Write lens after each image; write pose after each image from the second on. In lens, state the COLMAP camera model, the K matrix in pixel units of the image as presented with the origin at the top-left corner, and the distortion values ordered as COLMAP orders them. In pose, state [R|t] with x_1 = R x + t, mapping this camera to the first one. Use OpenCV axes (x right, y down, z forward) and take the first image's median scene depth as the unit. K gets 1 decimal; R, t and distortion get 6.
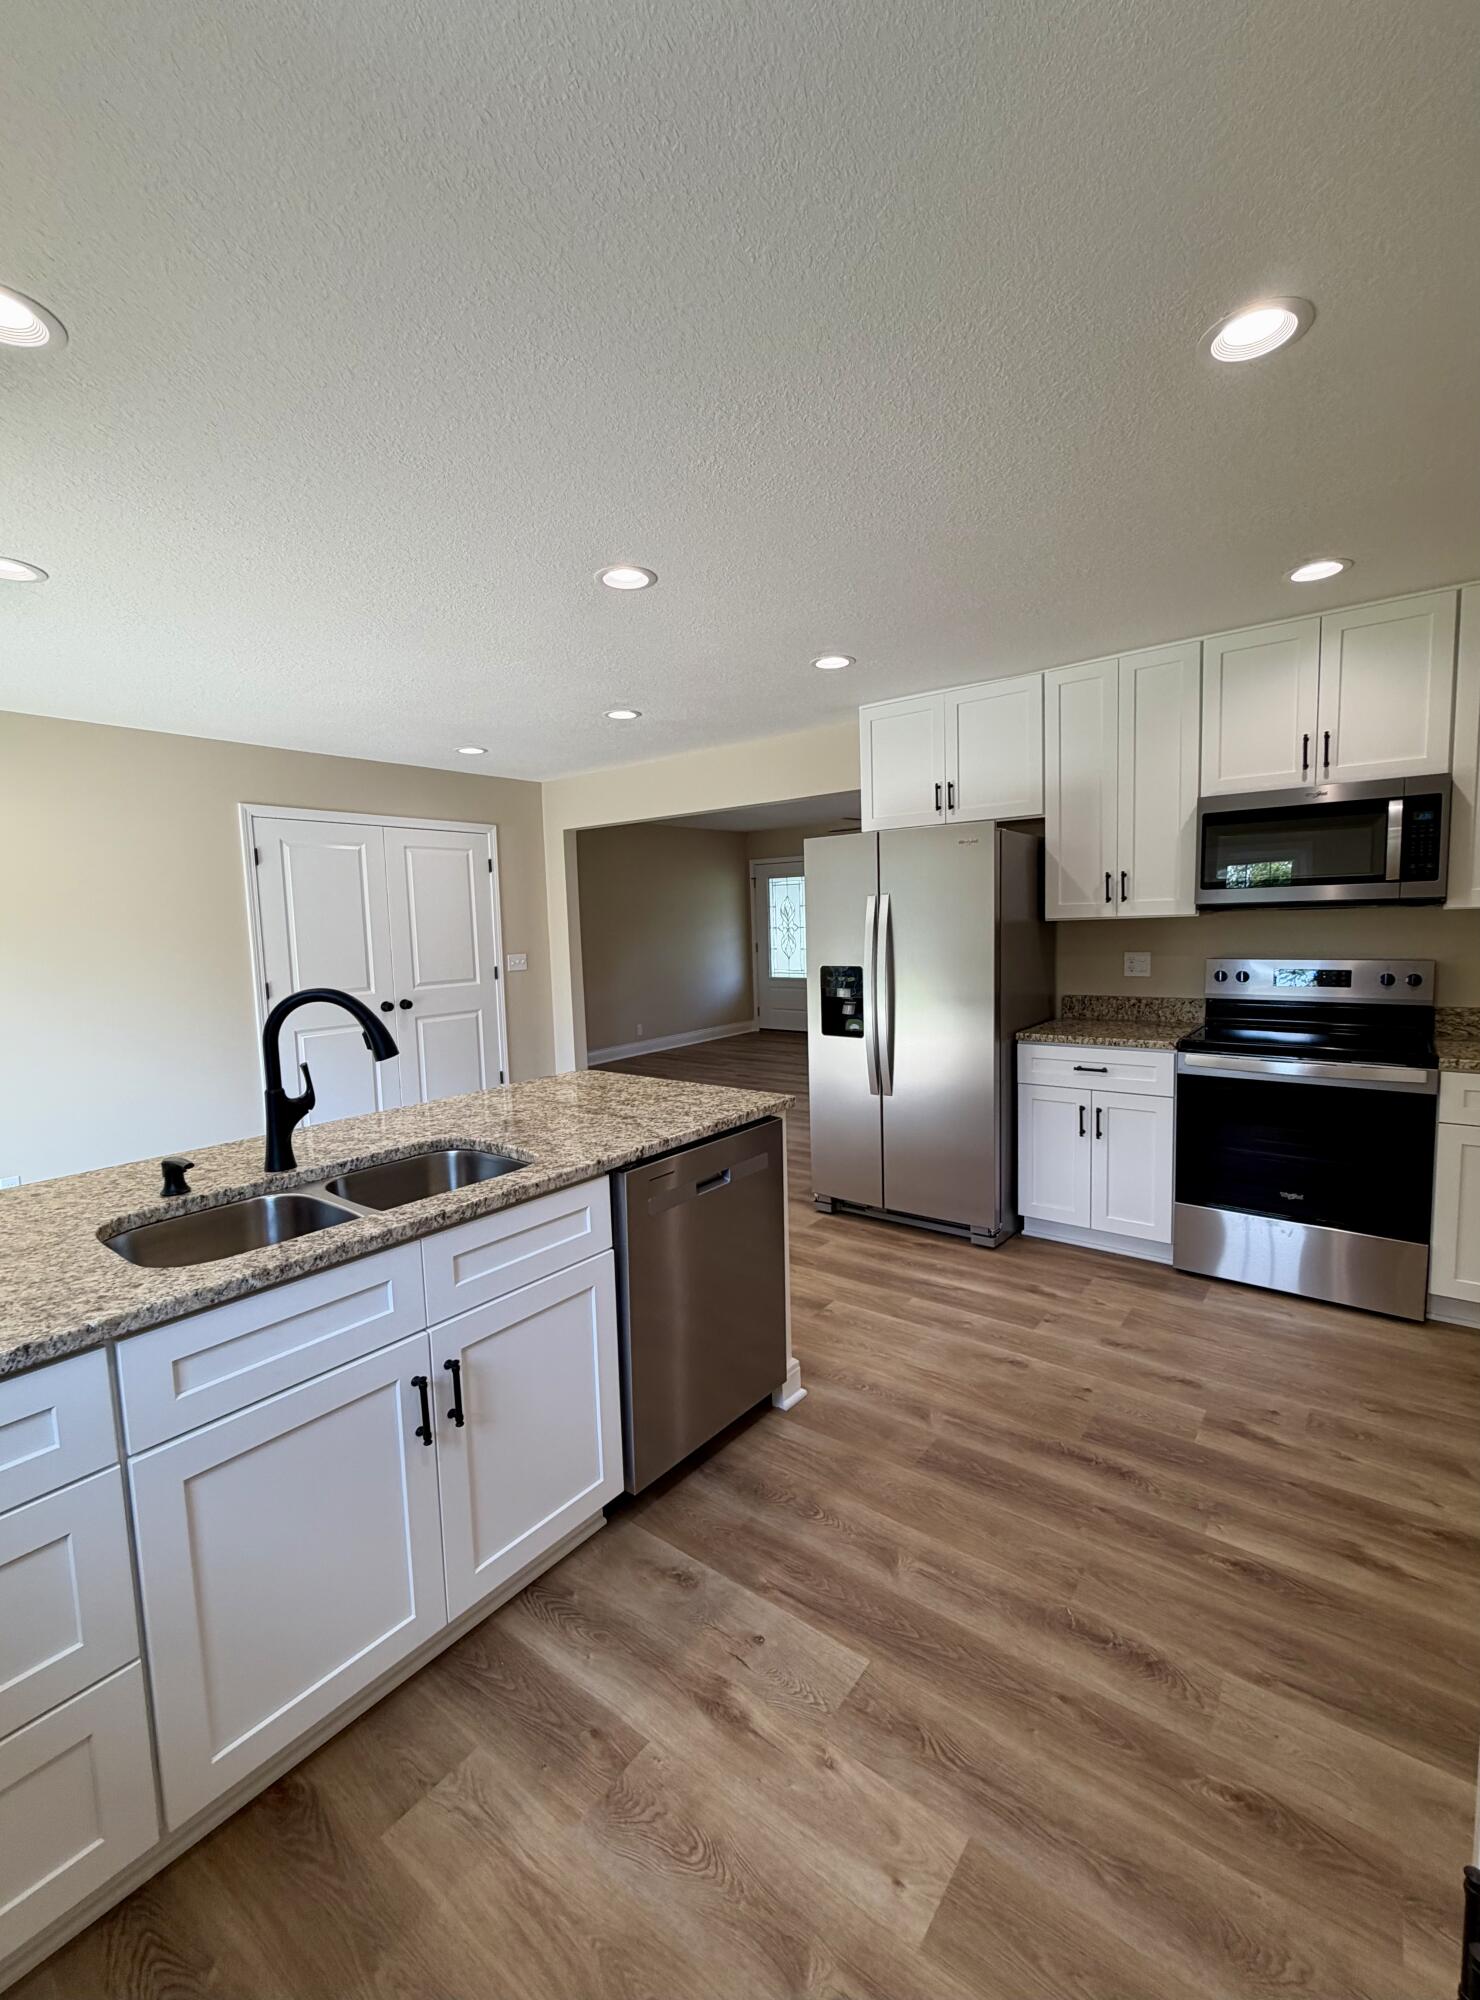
lens RADIAL K [[857.4, 0, 738.8], [0, 857.4, 1004.6], [0, 0, 1]] dist [0.000870, 0.000076]
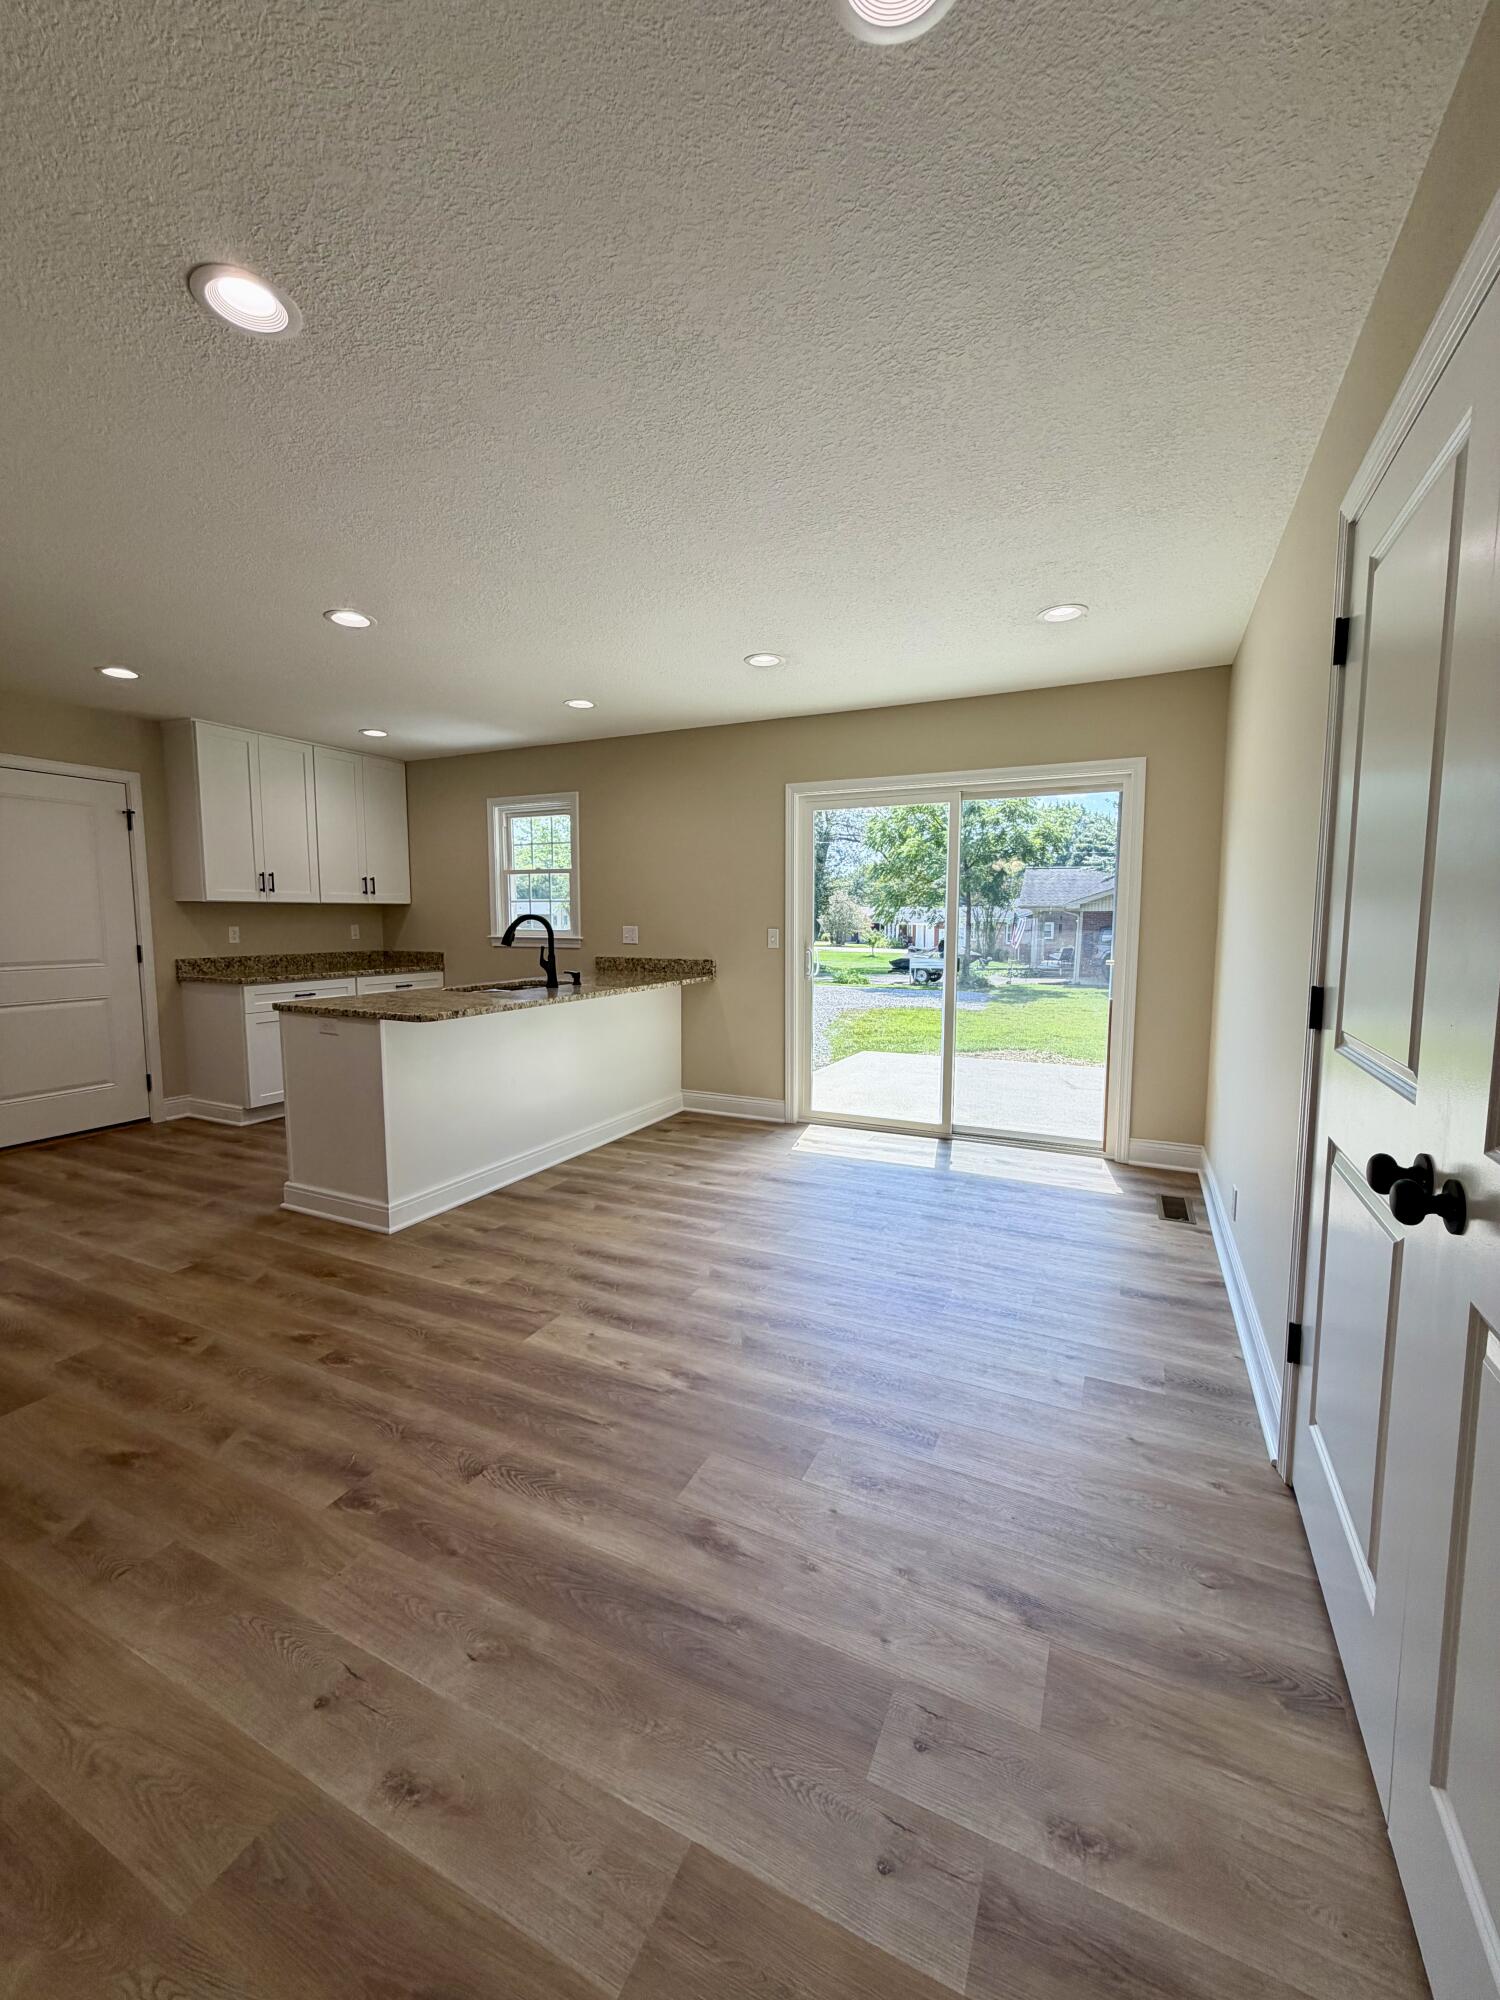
lens RADIAL K [[800.3, 0, 750.6], [0, 800.3, 995.1], [0, 0, 1]] dist [-0.000680, 0.000514]
pose [[-0.975207, 0.045099, -0.216651, -0.447437], [0.003331, 0.981894, 0.189403, -0.178957], [0.221270, 0.183985, -0.957700, 2.486015]]
